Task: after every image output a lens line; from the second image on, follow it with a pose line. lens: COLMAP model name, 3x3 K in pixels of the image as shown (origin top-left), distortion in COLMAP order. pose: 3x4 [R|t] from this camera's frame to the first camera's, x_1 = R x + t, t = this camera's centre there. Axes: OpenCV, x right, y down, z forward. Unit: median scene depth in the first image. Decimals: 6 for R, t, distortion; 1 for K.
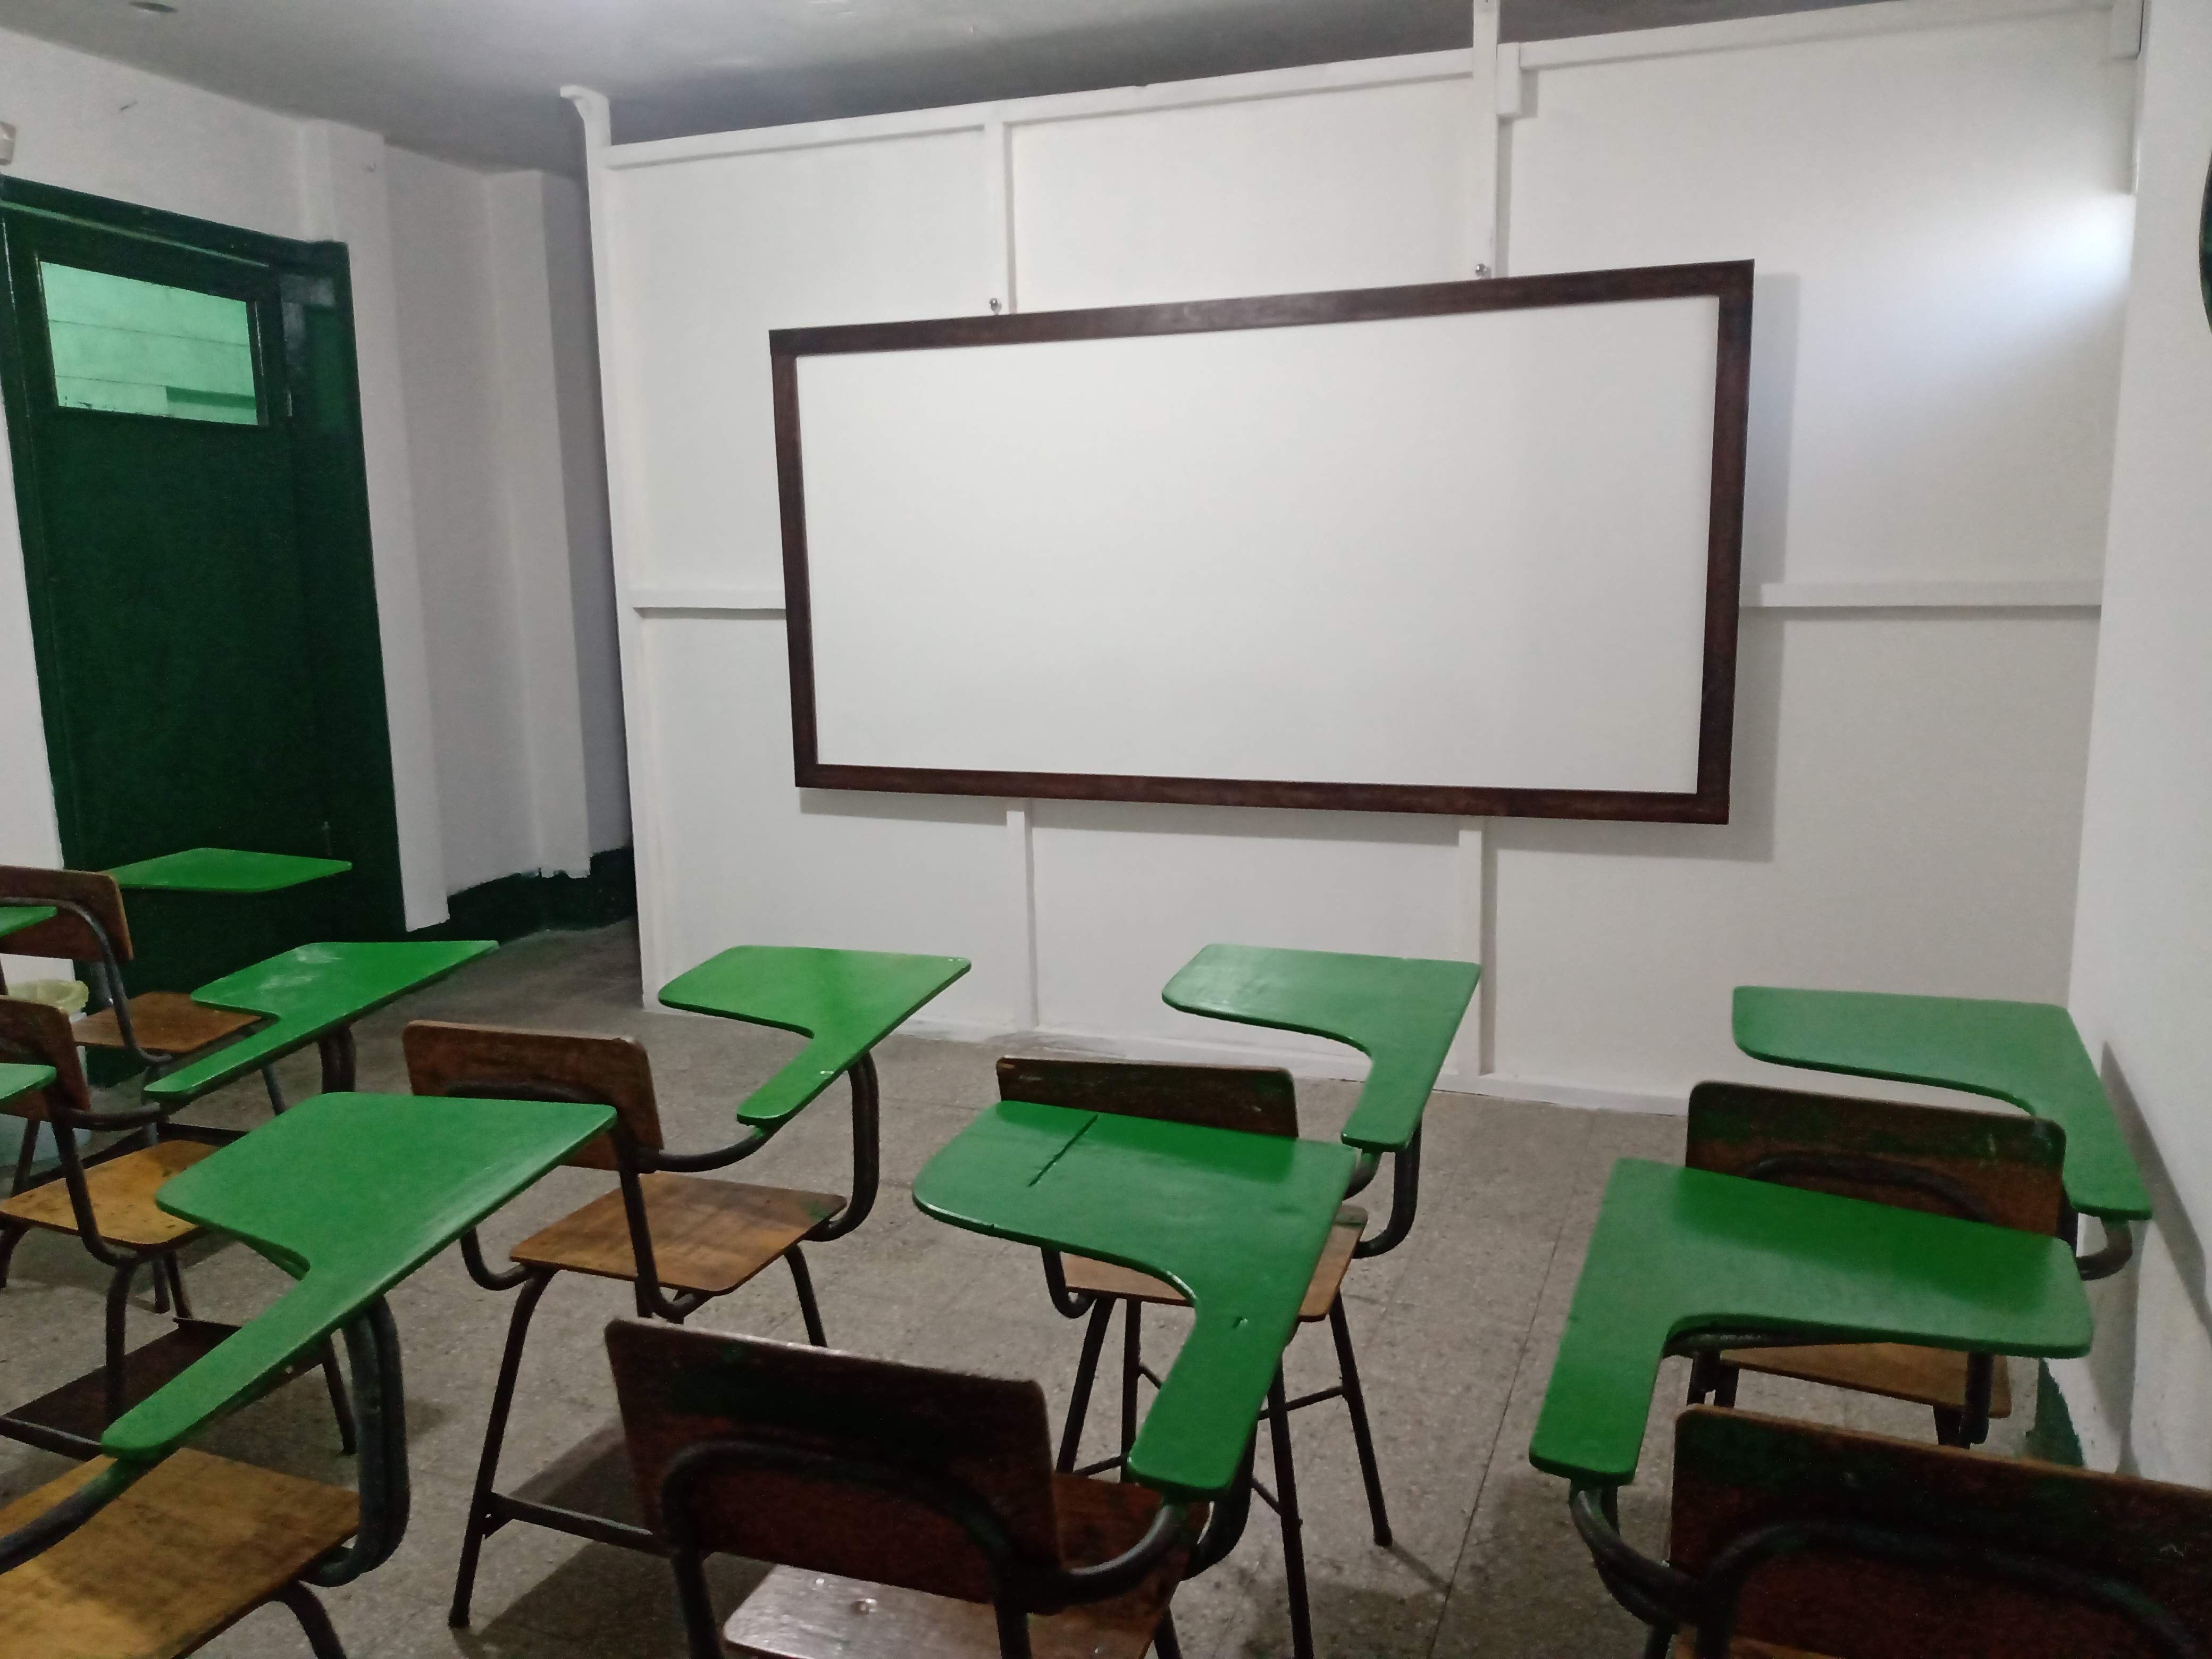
lens RADIAL K [[1721.4, 0, 1106.0], [0, 1721.4, 829.5], [0, 0, 1]] dist [0.002248, 0.001979]
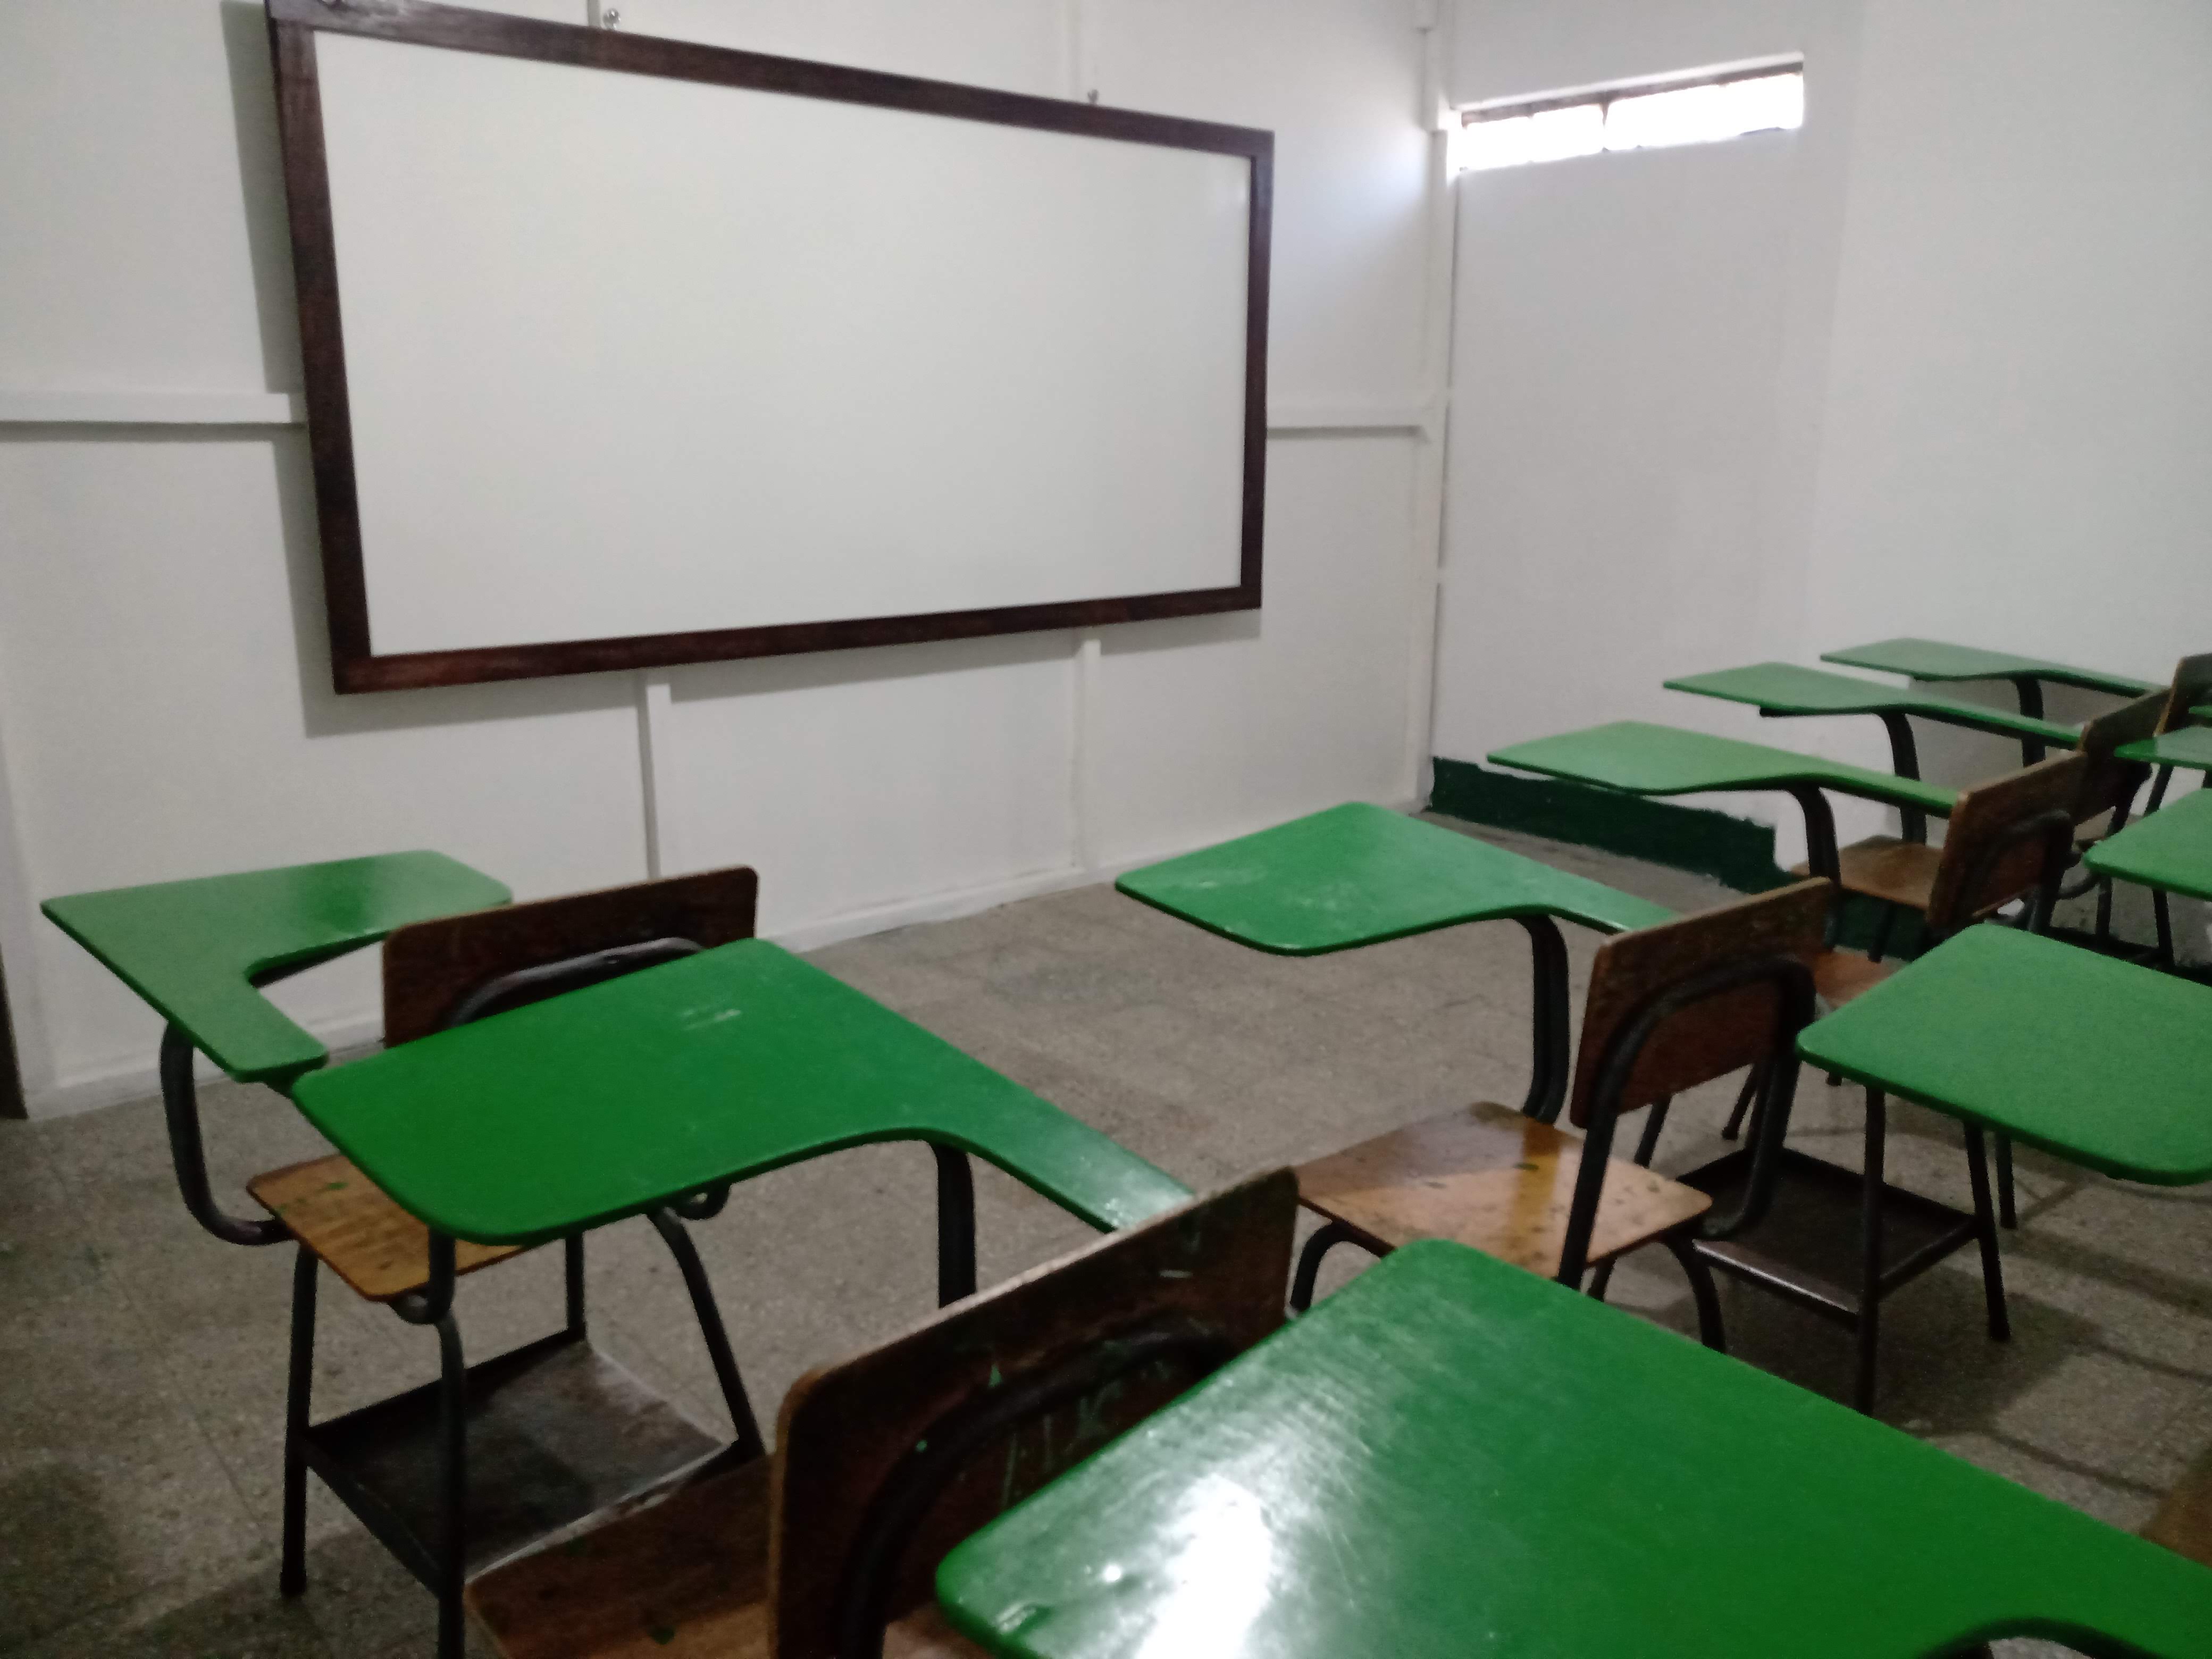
lens RADIAL K [[1721.4, 0, 1106.0], [0, 1721.4, 829.5], [0, 0, 1]] dist [0.002248, 0.001979]
pose [[0.494480, -0.187283, 0.848772, -0.713043], [0.129334, 0.981493, 0.141221, -0.033895], [-0.859513, 0.039944, 0.509551, 0.454019]]
